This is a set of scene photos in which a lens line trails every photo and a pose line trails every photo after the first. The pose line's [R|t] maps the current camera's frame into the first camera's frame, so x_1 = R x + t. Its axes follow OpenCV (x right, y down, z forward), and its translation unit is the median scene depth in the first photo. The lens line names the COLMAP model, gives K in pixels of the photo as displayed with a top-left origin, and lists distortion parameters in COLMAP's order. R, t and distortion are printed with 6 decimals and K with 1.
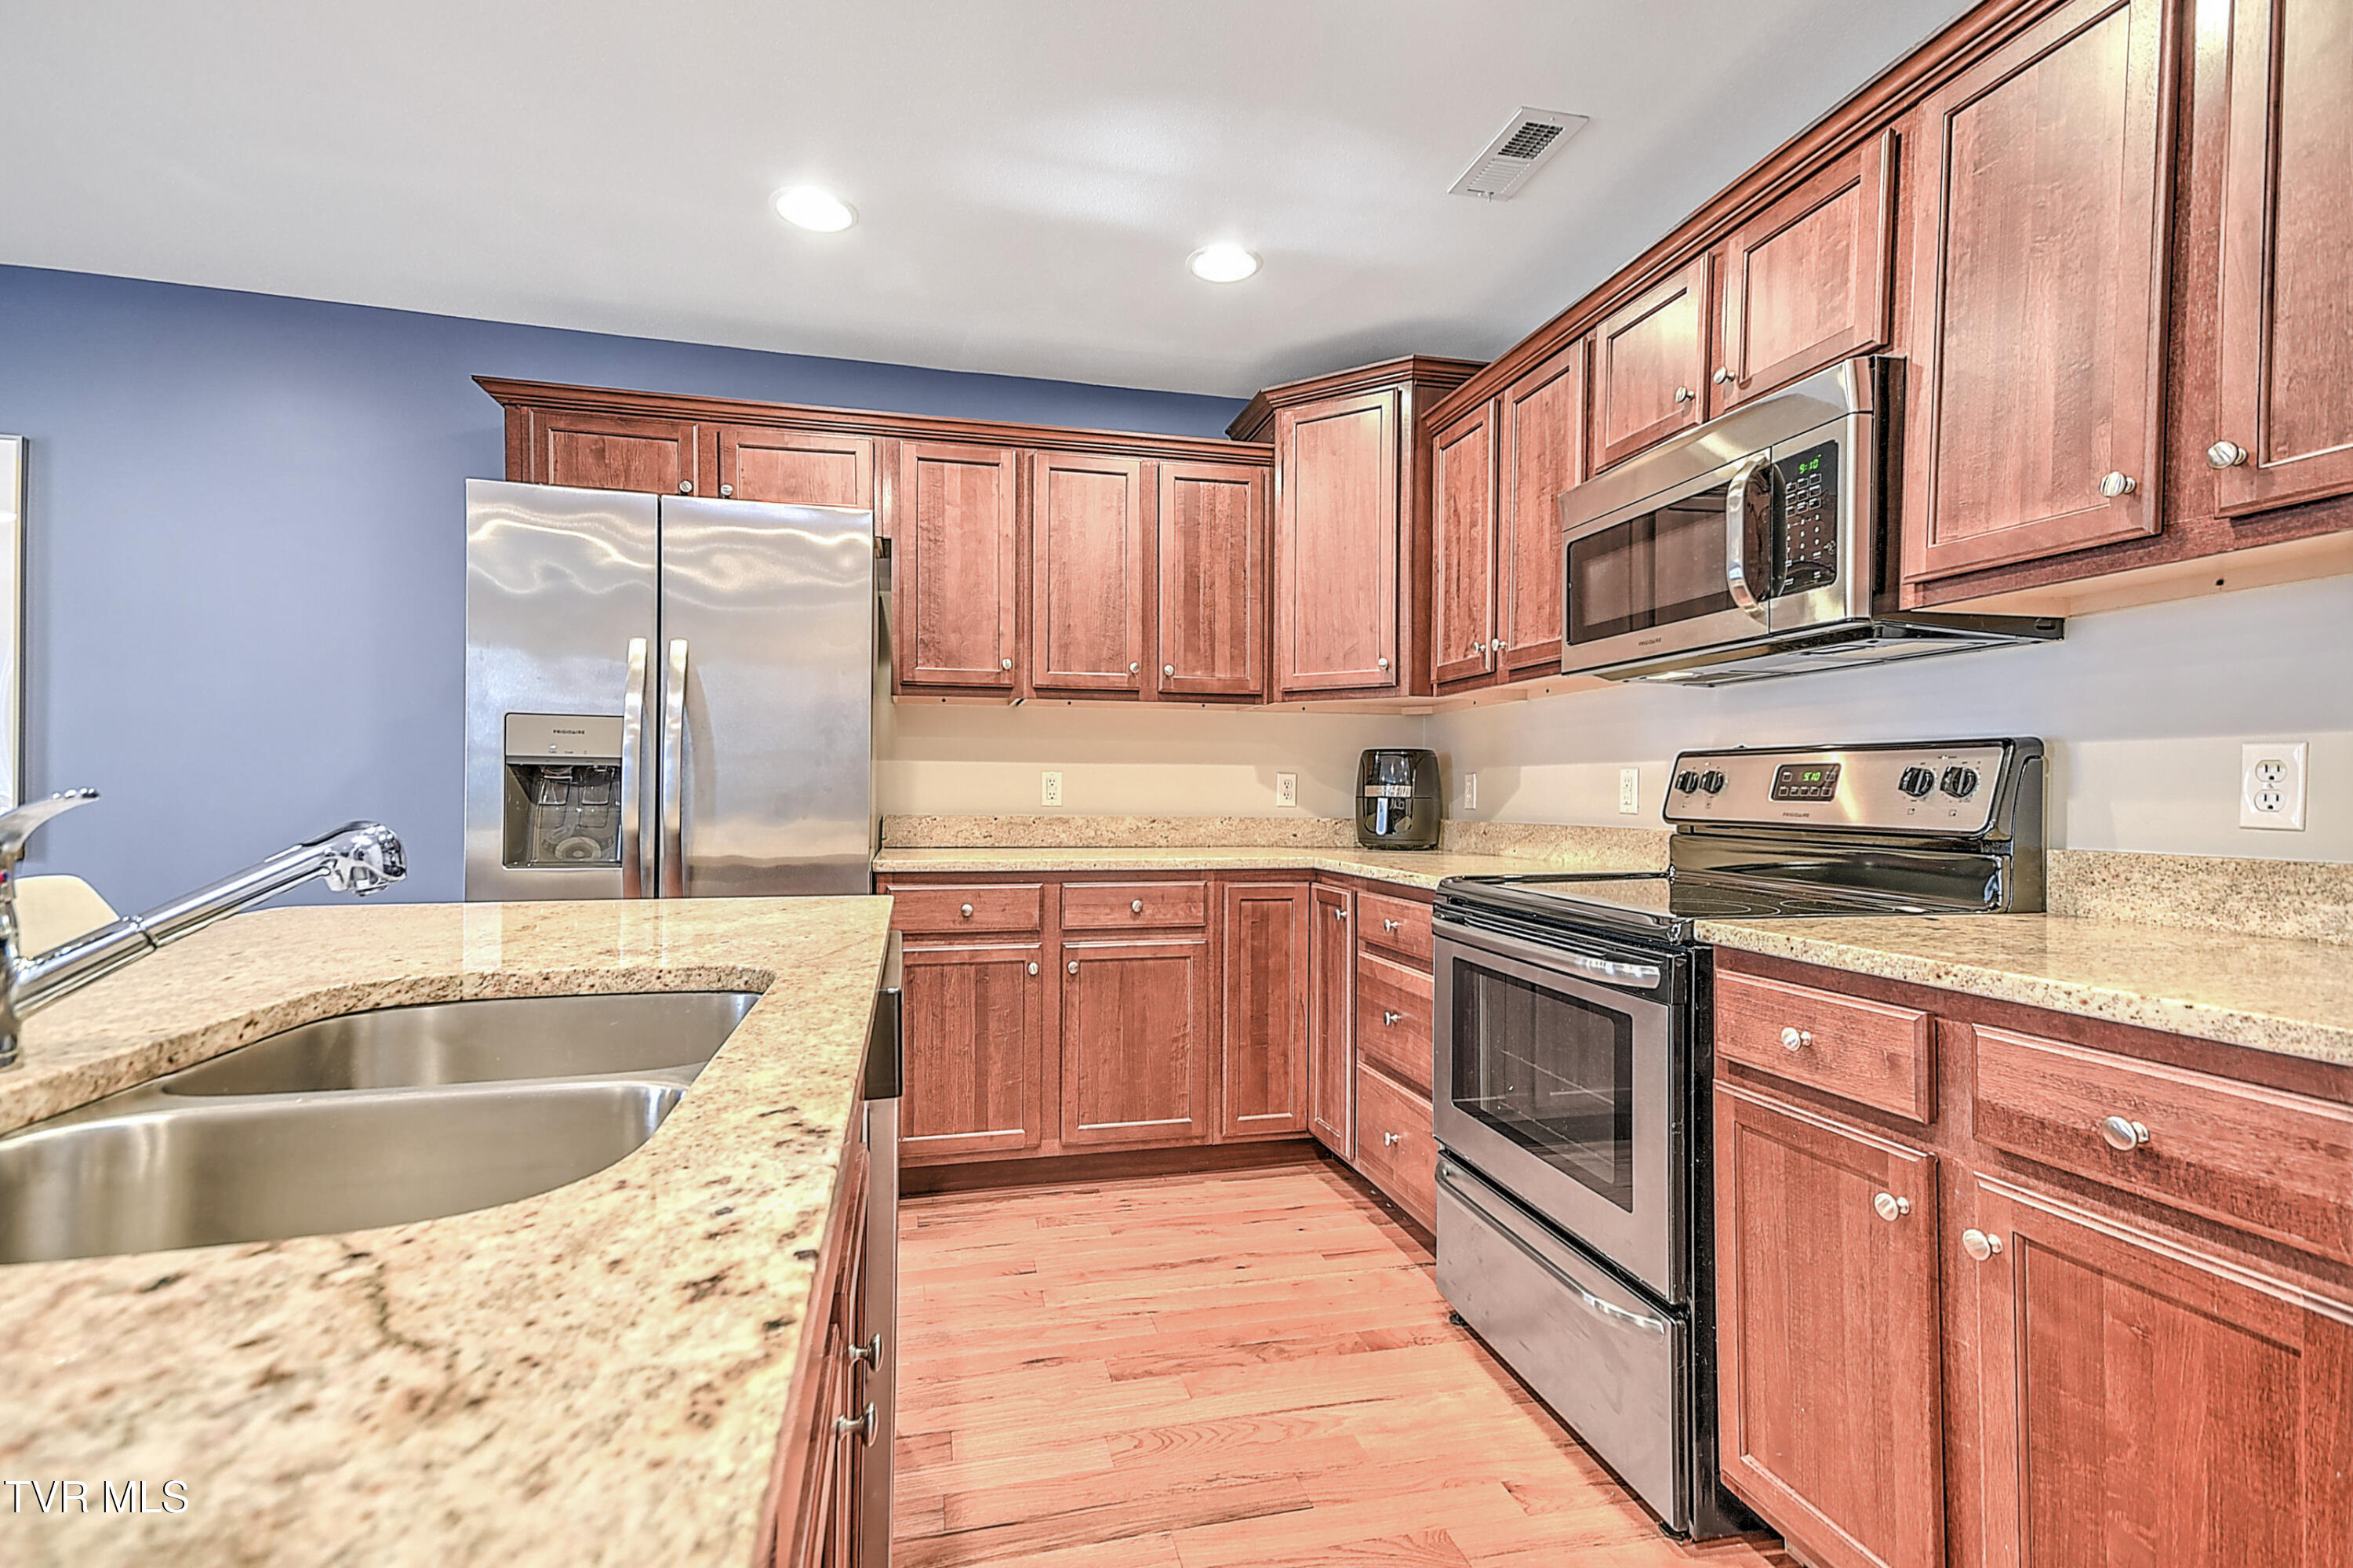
lens RADIAL K [[1098.9, 0, 1170.6], [0, 1098.9, 793.7], [0, 0, 1]] dist [0.042314, -0.002829]
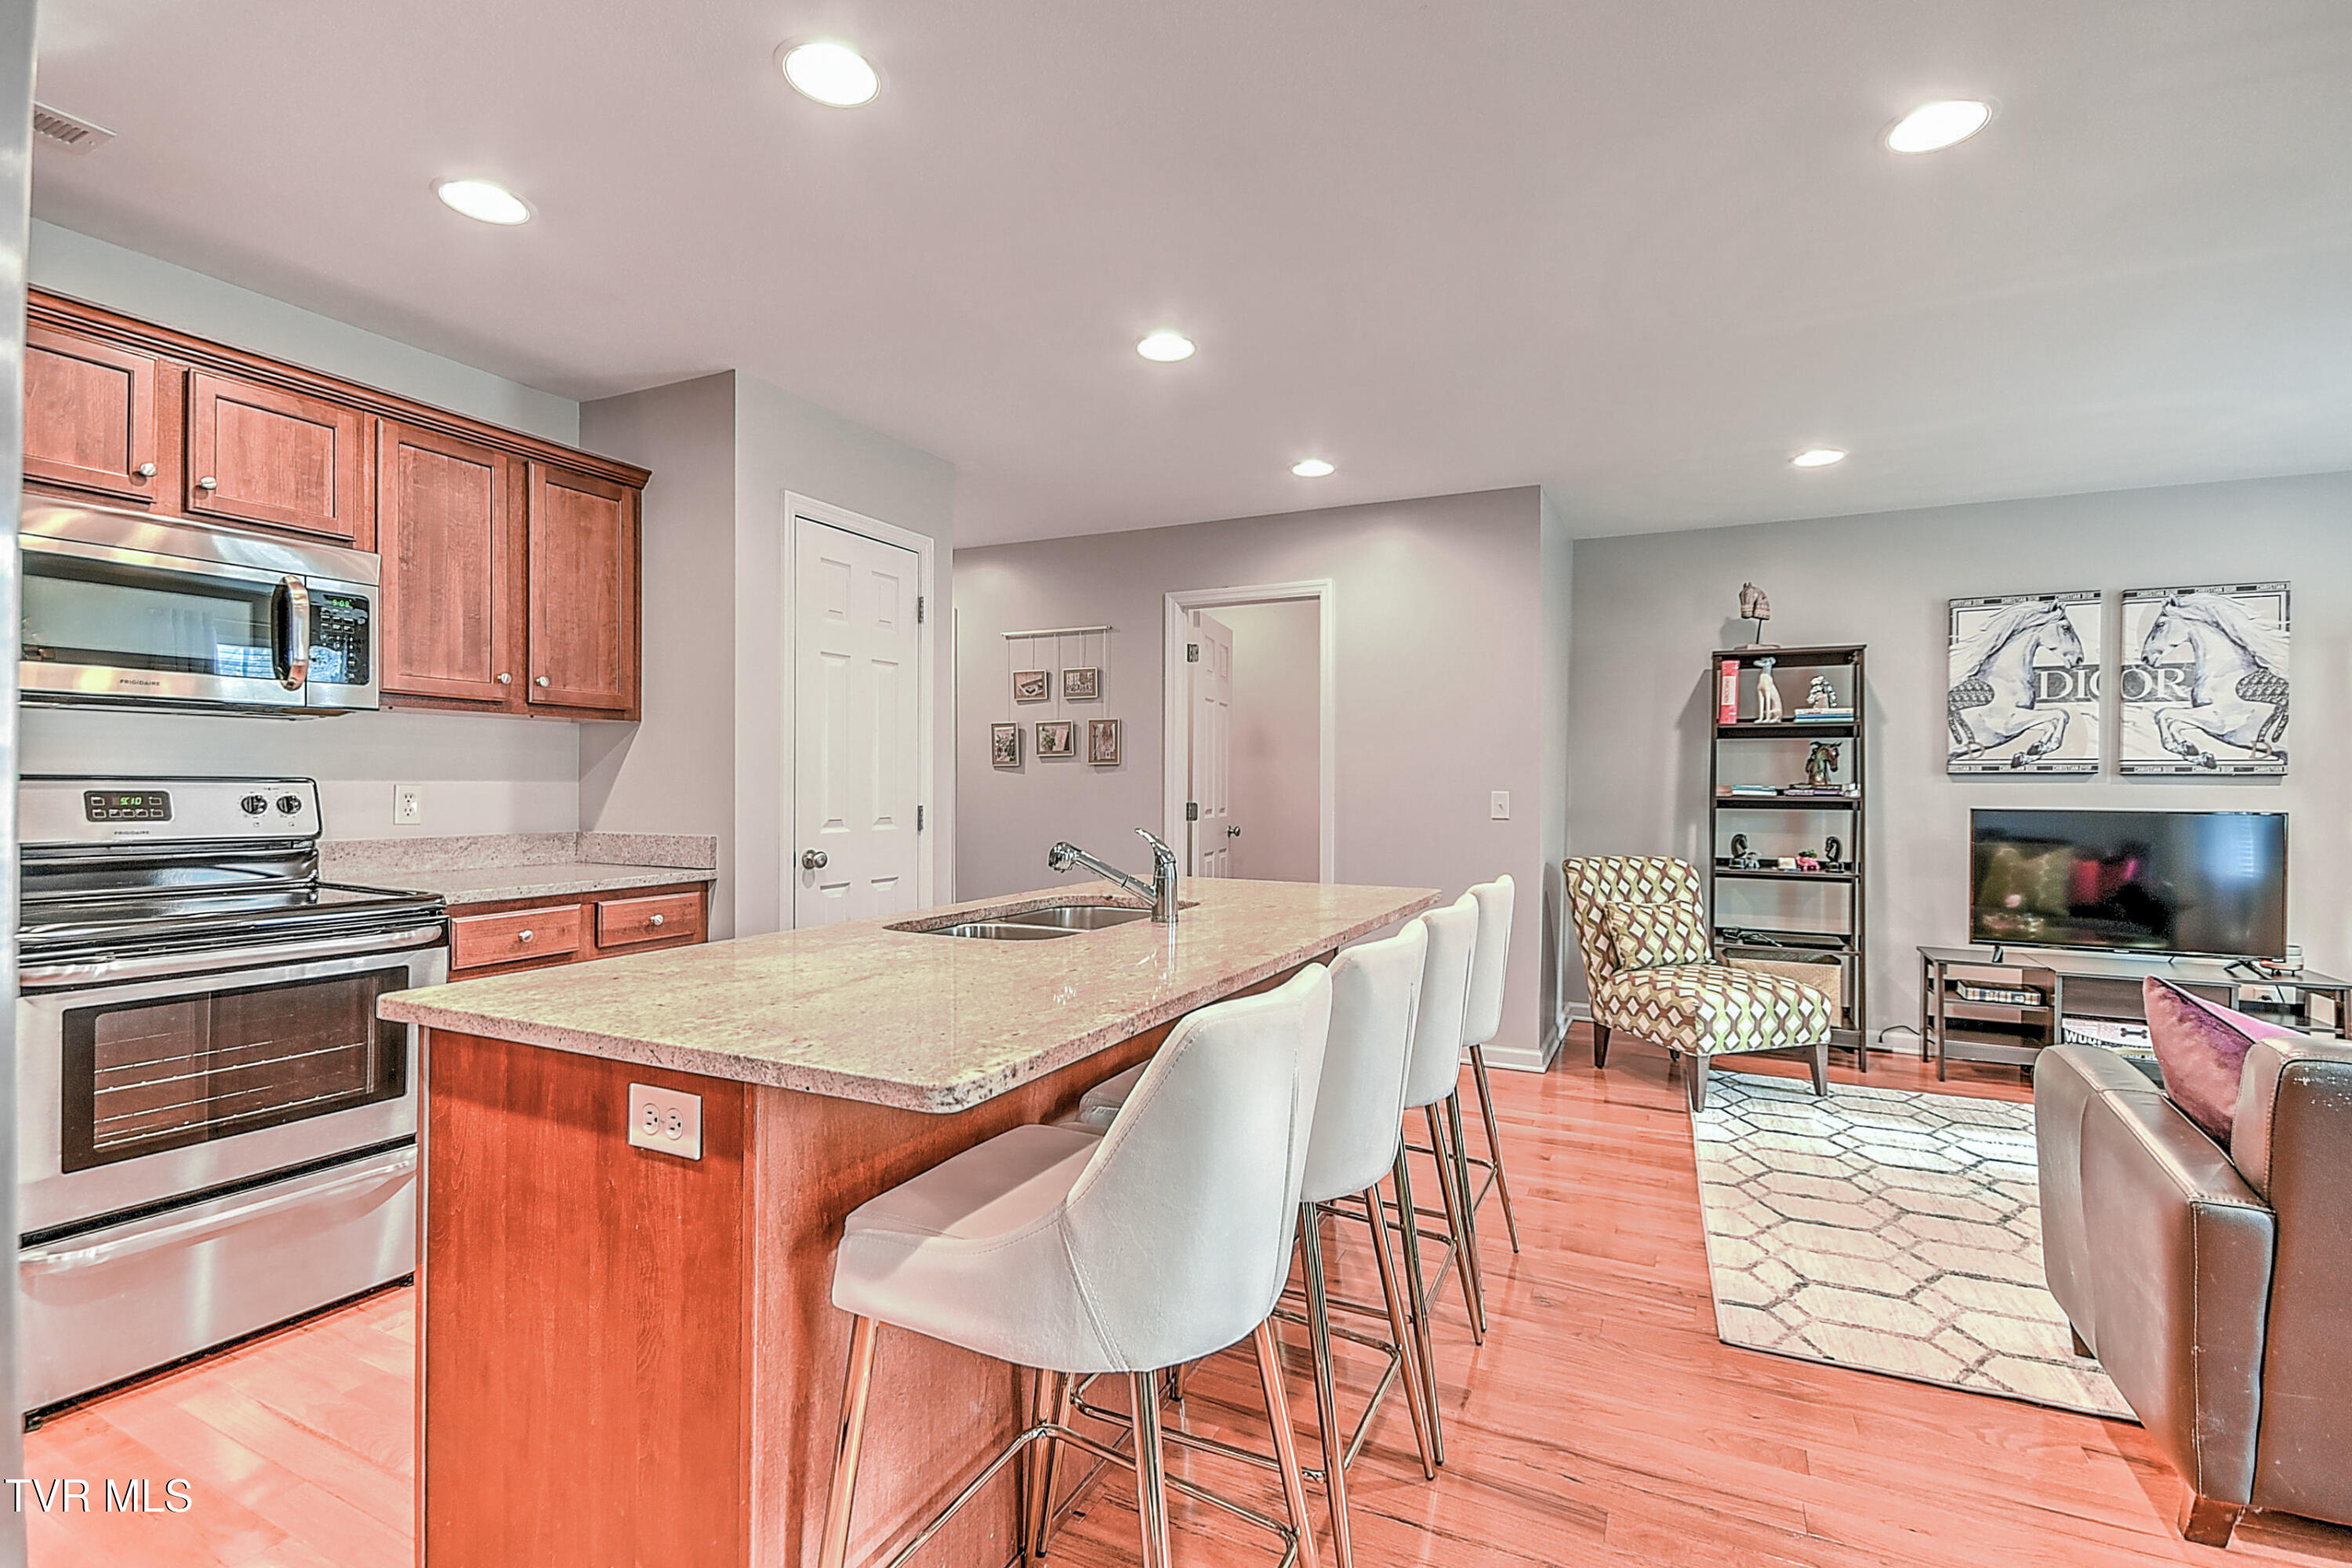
lens RADIAL K [[1061.8, 0, 1175.9], [0, 1061.8, 790.1], [0, 0, 1]] dist [0.020790, -0.008034]
pose [[-0.784826, -0.015592, 0.619520, -0.900826], [-0.009238, 0.999867, 0.013462, -0.046456], [-0.619647, 0.004842, -0.784866, 1.025958]]
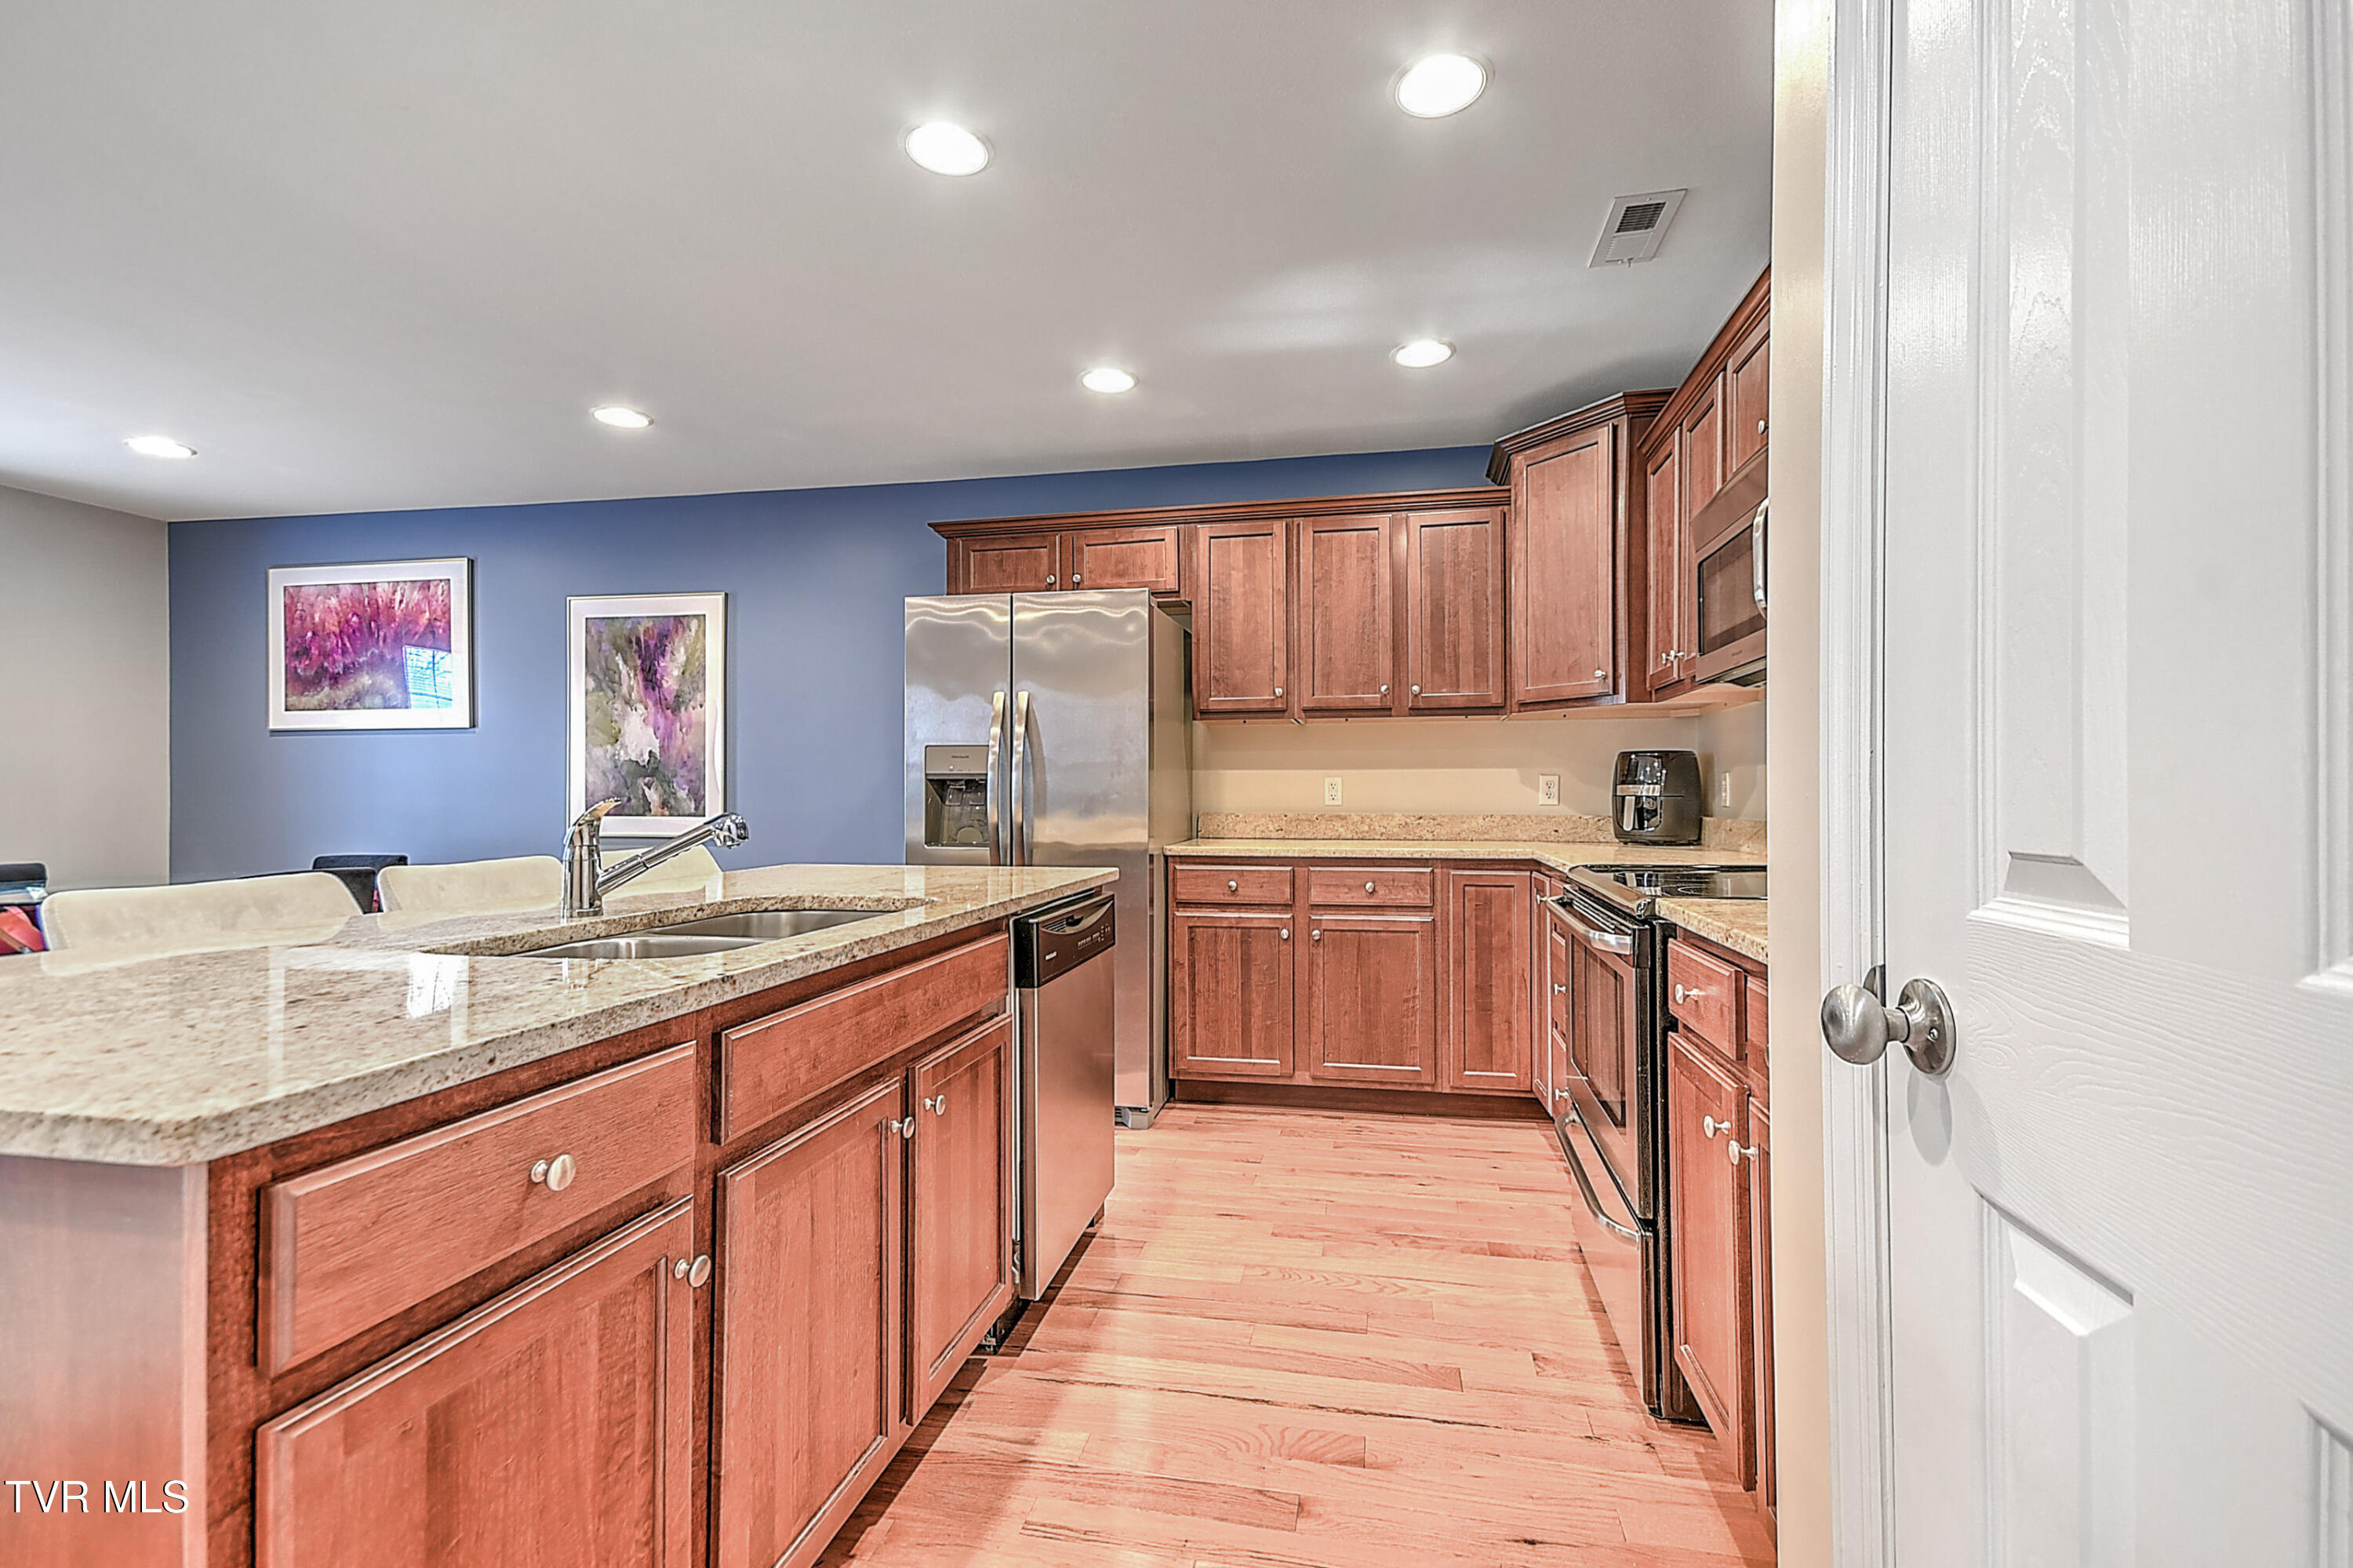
lens RADIAL K [[1026.2, 0, 1179.8], [0, 1026.2, 789.8], [0, 0, 1]] dist [0.041415, 0.000579]
pose [[0.909687, -0.010659, -0.415158, 0.303650], [0.008779, 0.999941, -0.006438, 0.000100], [0.415202, 0.002212, 0.909726, -0.145770]]
